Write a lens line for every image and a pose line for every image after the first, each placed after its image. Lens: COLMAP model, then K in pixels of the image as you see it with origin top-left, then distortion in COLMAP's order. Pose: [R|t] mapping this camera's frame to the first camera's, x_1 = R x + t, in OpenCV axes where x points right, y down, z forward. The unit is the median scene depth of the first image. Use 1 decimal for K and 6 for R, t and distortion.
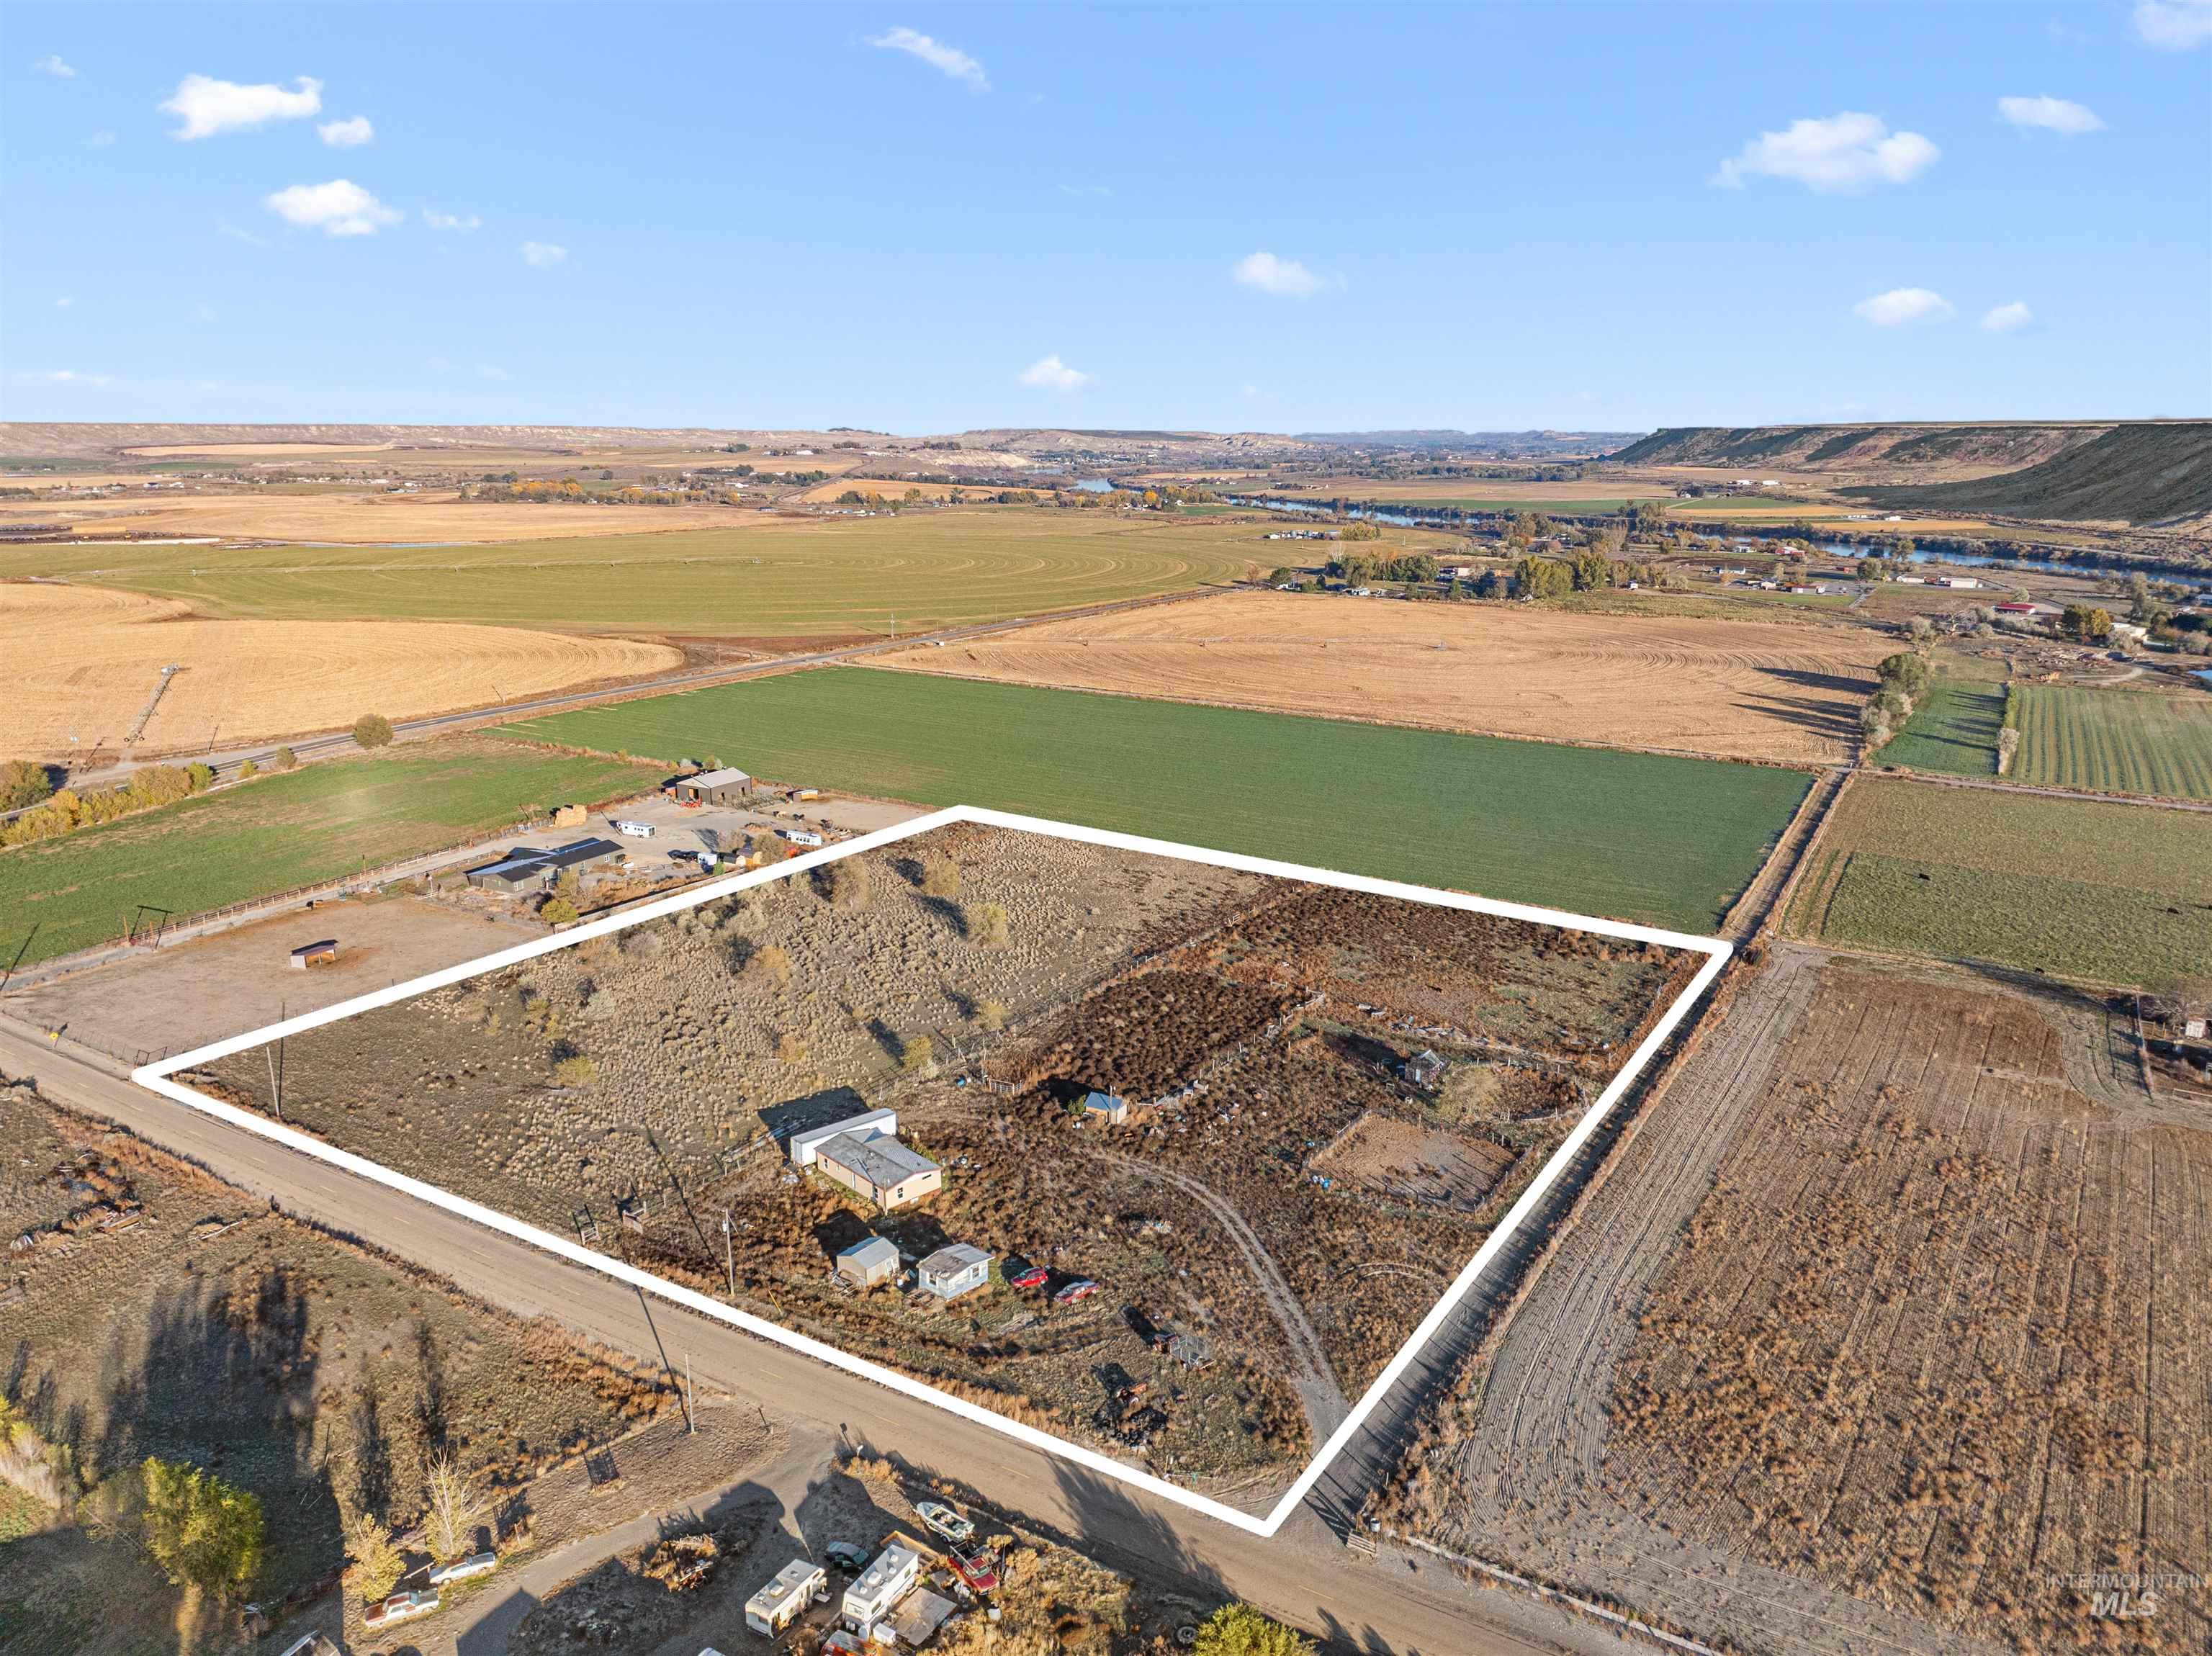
lens RADIAL K [[1550.6, 0, 1102.3], [0, 1550.6, 824.4], [0, 0, 1]] dist [-0.038451, 0.006185]
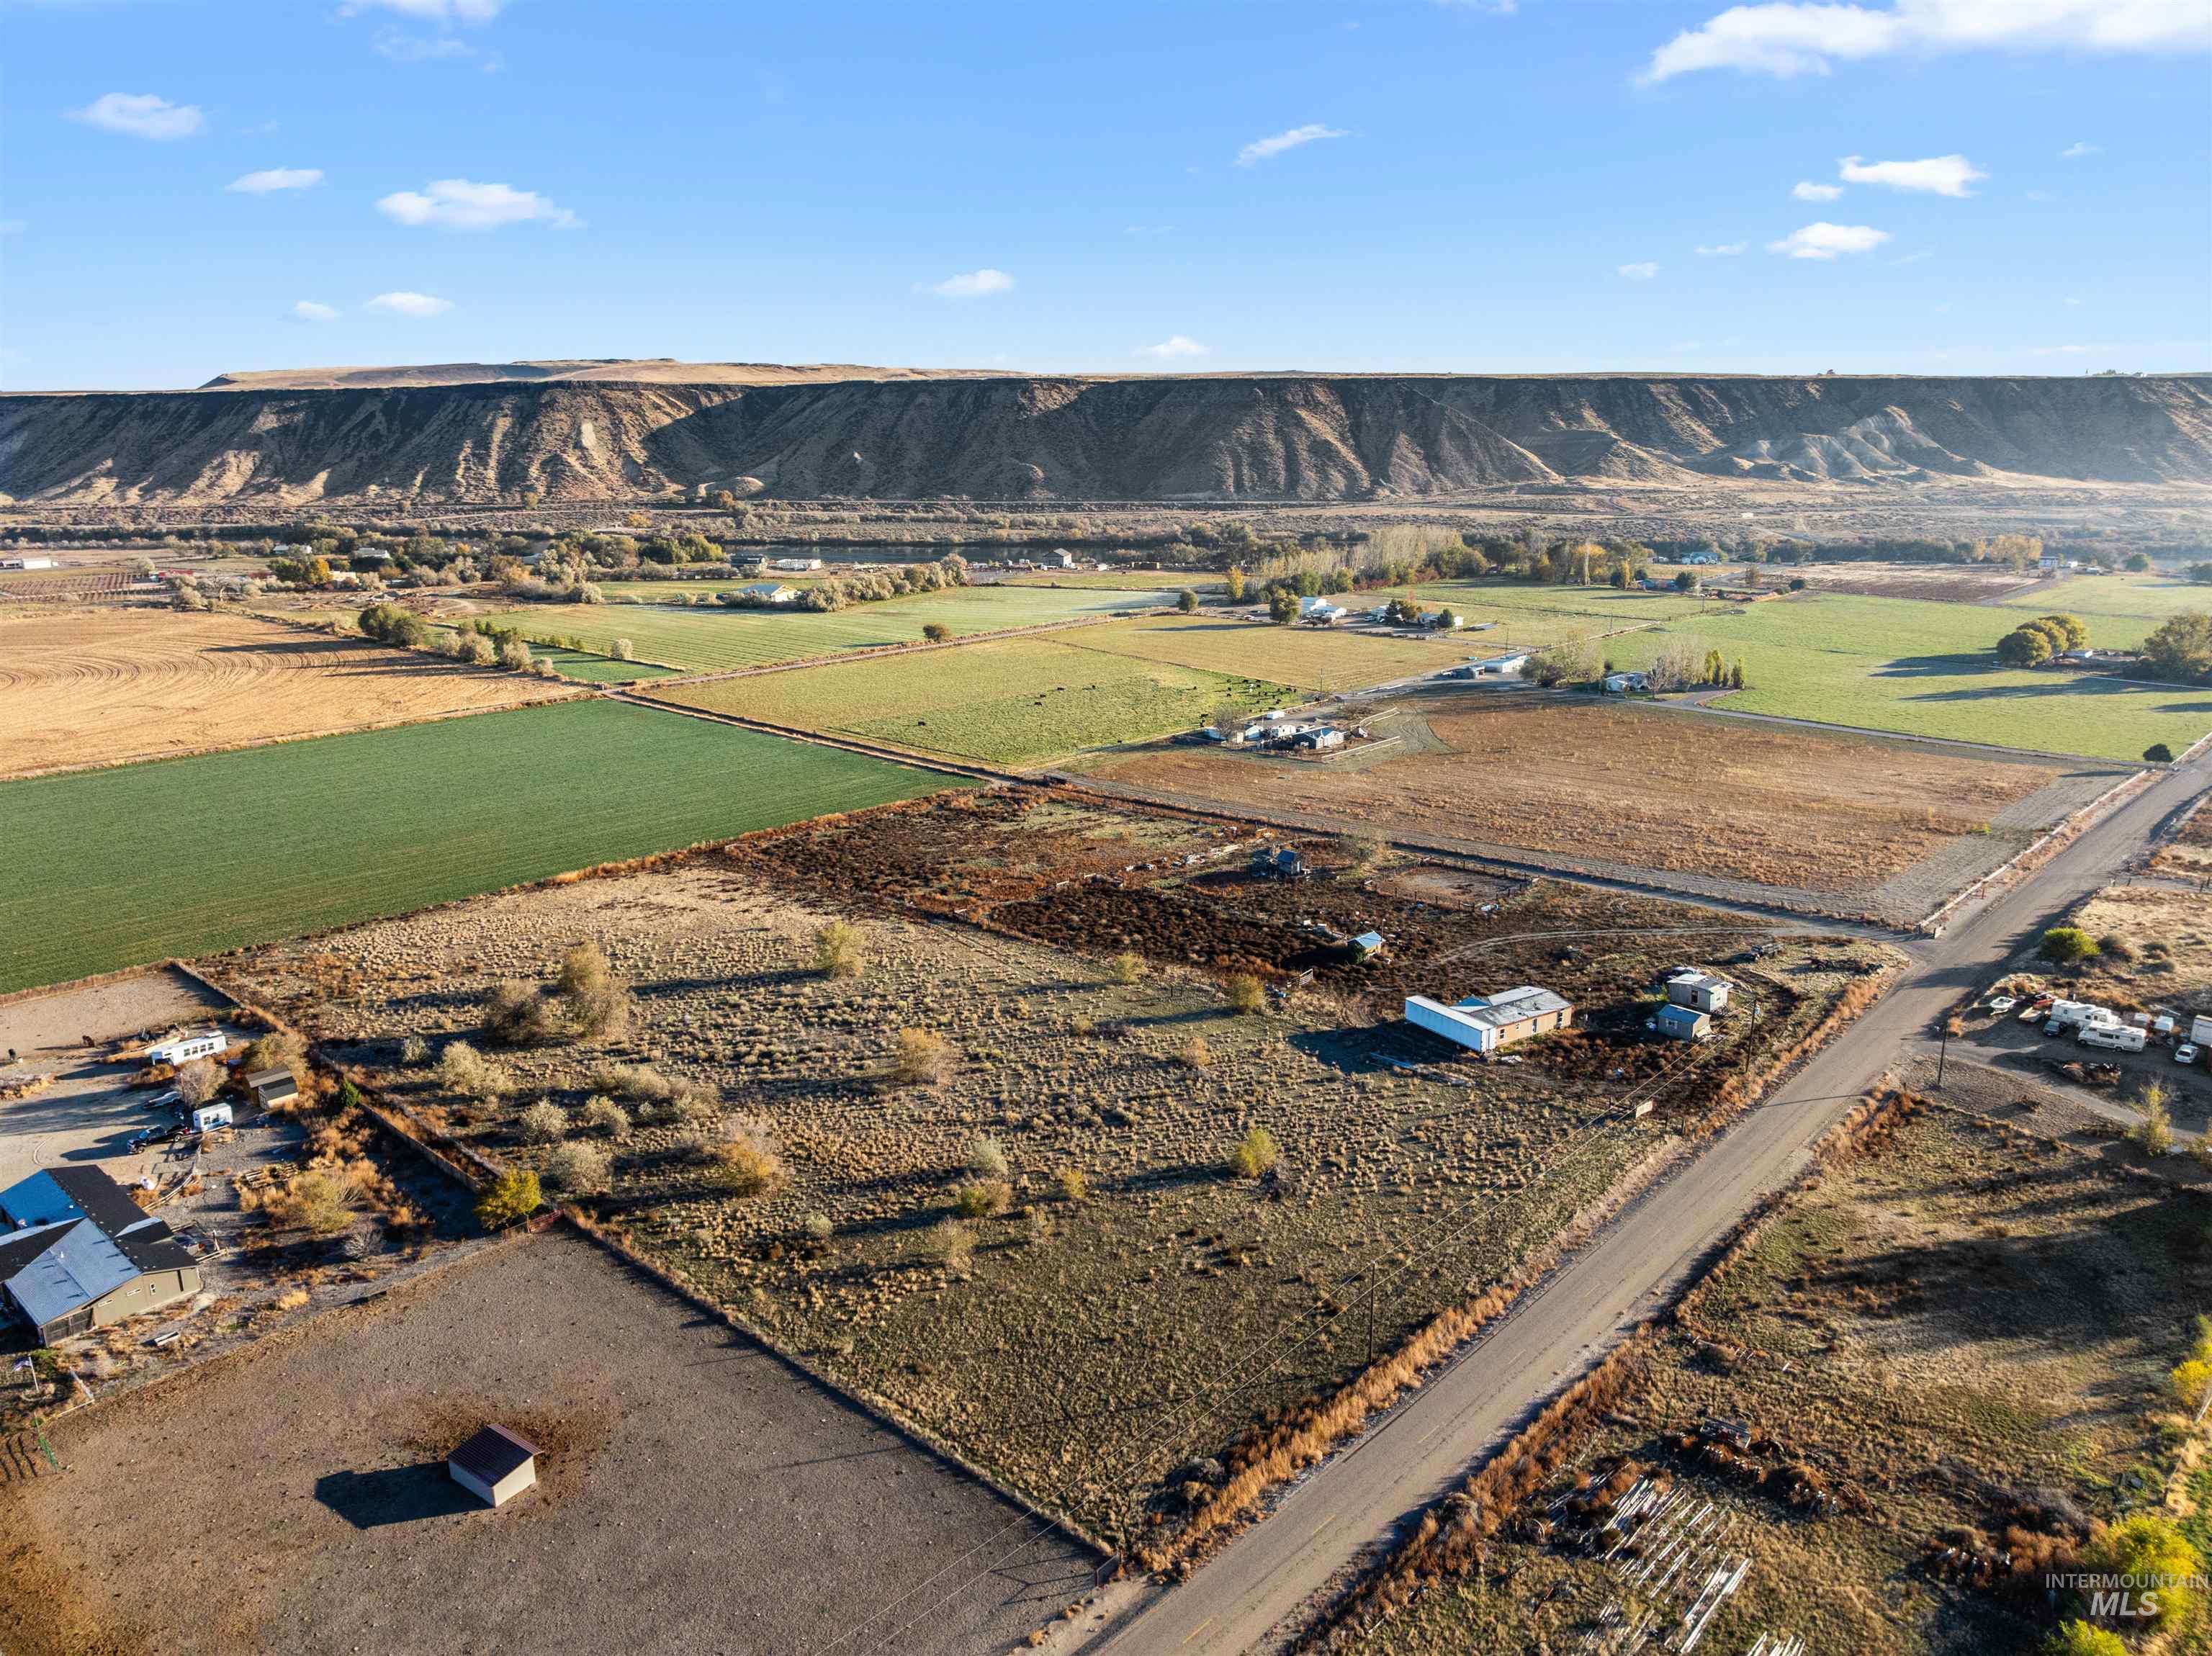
lens RADIAL K [[1550.6, 0, 1102.3], [0, 1550.6, 824.4], [0, 0, 1]] dist [-0.038451, 0.006185]
pose [[0.210655, -0.252577, 0.944367, -0.670266], [0.243110, 0.949230, 0.199649, -0.107013], [-0.946849, 0.187528, 0.261364, 0.540996]]
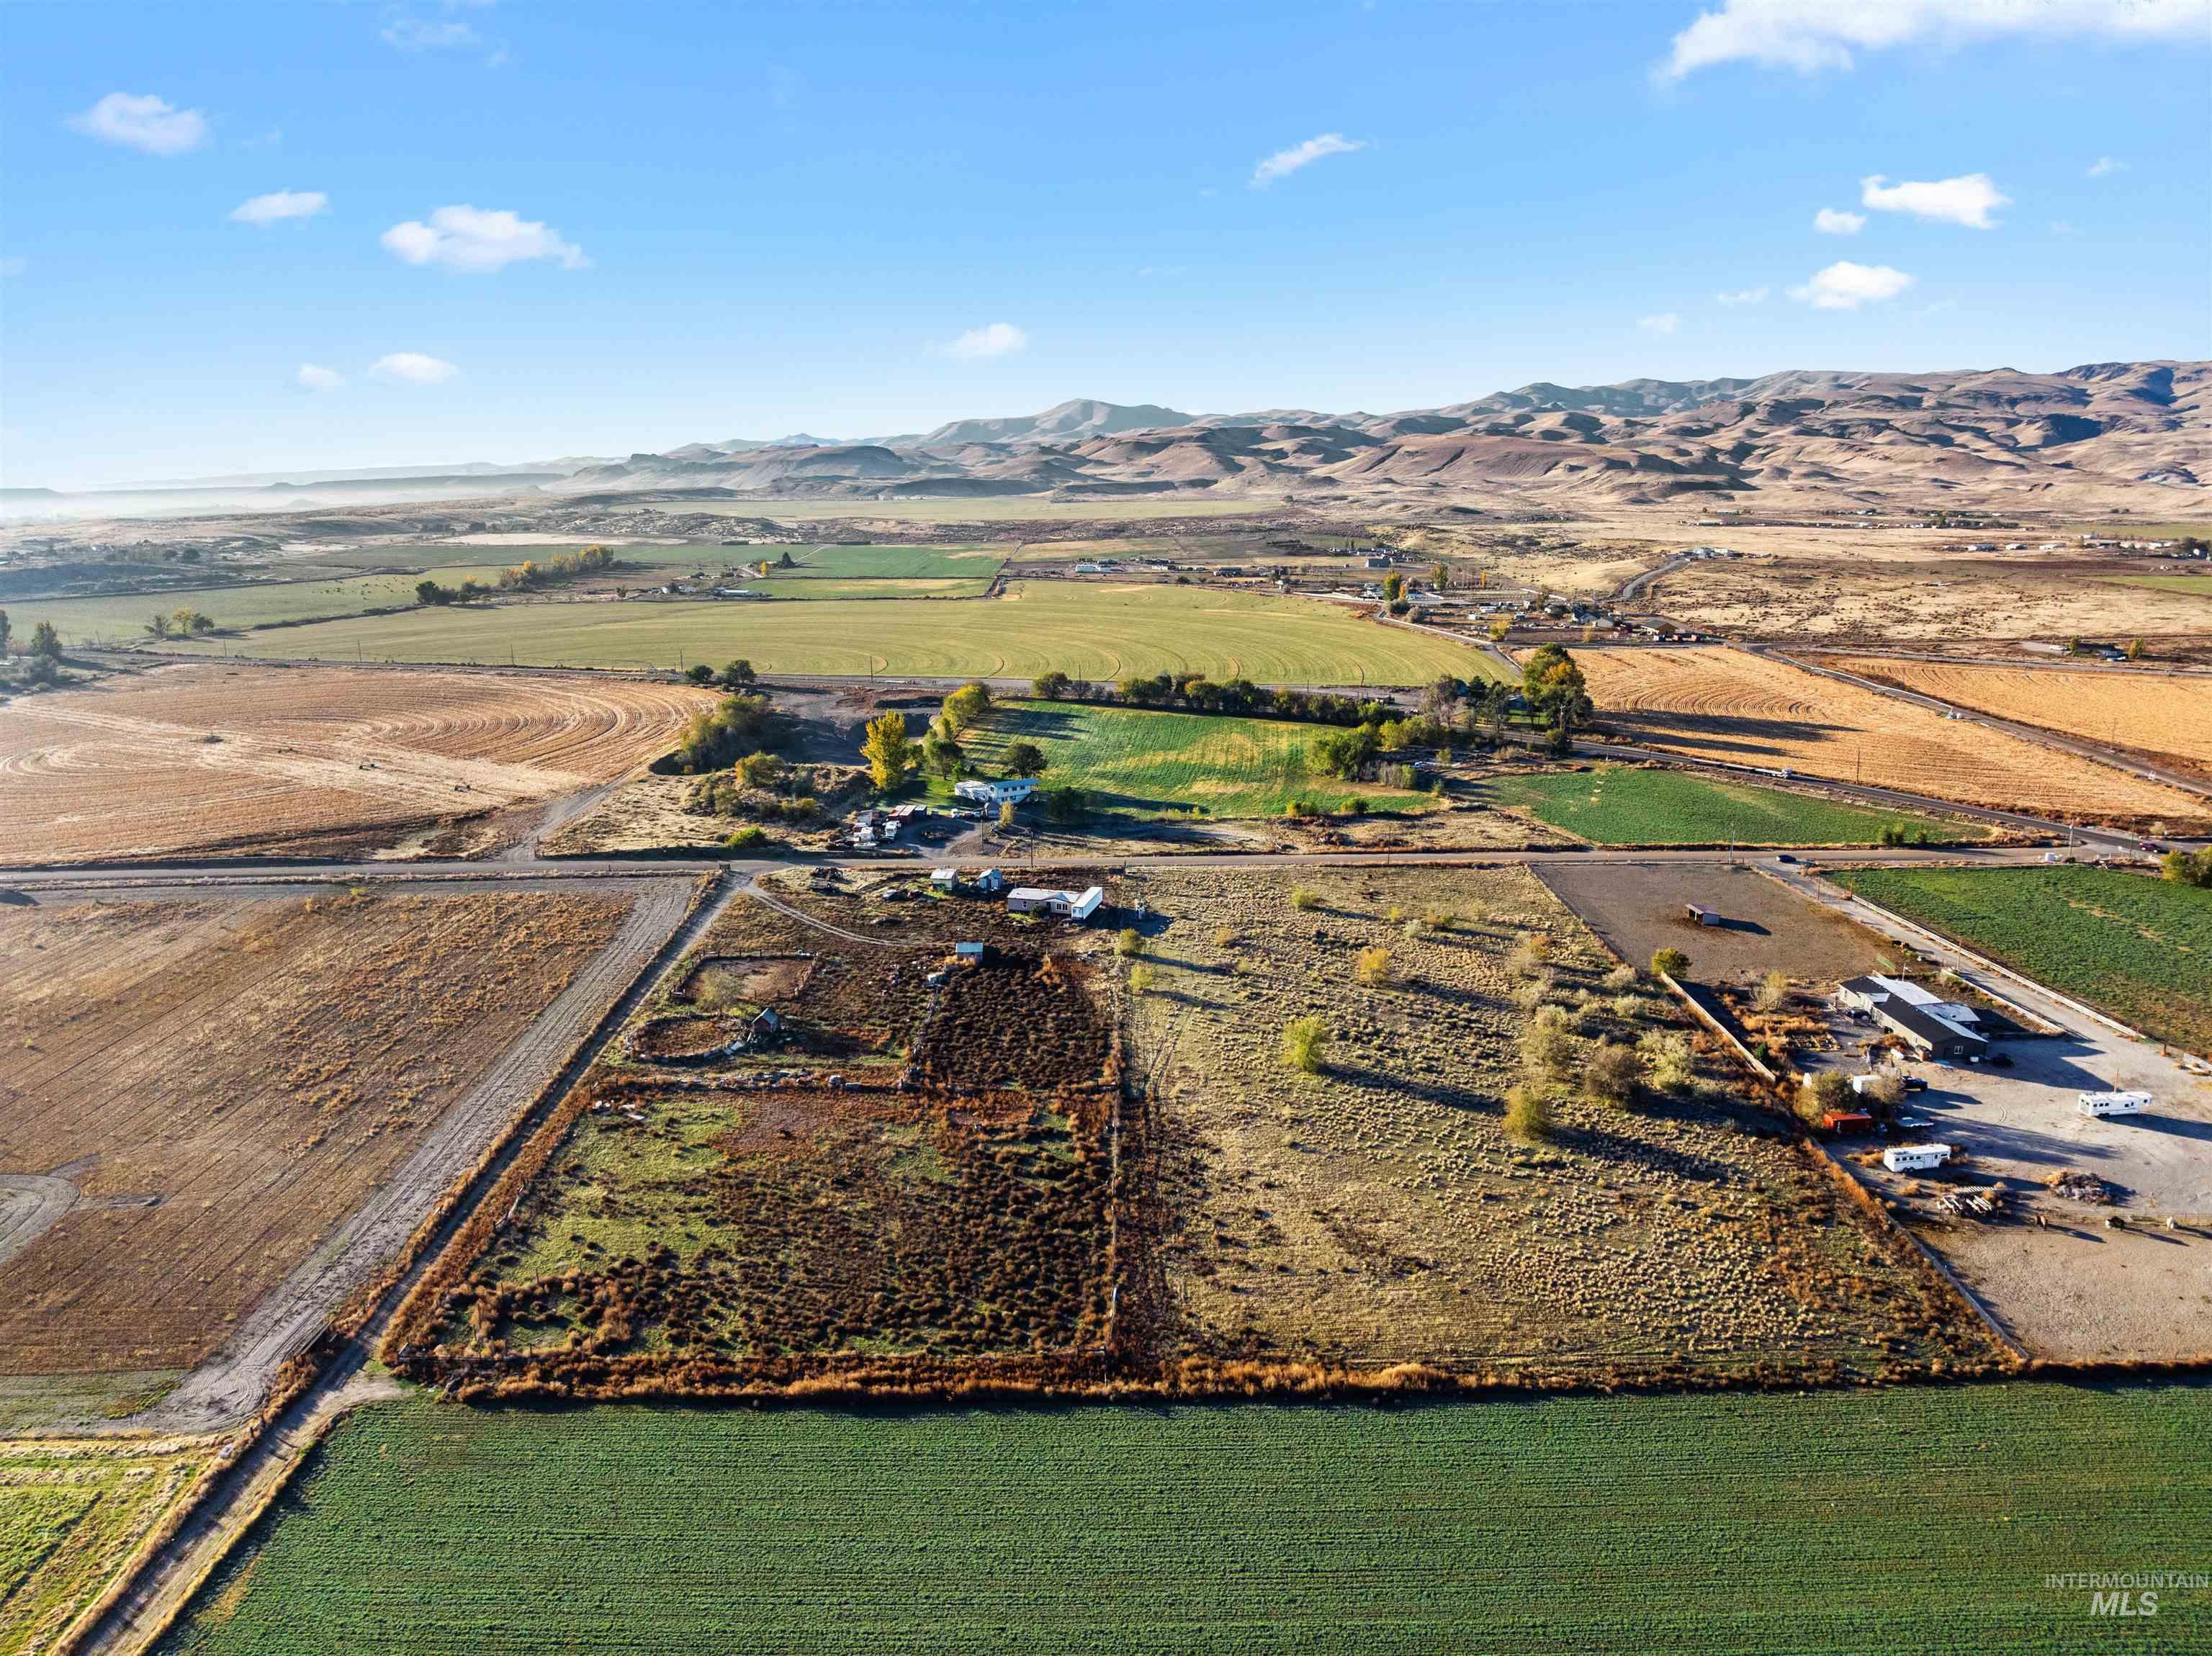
lens RADIAL K [[1551.2, 0, 1102.3], [0, 1551.2, 821.5], [0, 0, 1]] dist [-0.040531, 0.001810]
pose [[-0.857560, 0.116011, -0.501131, 0.369568], [-0.119238, 0.902865, 0.413058, -0.326309], [0.500373, 0.413976, -0.760428, 1.298842]]
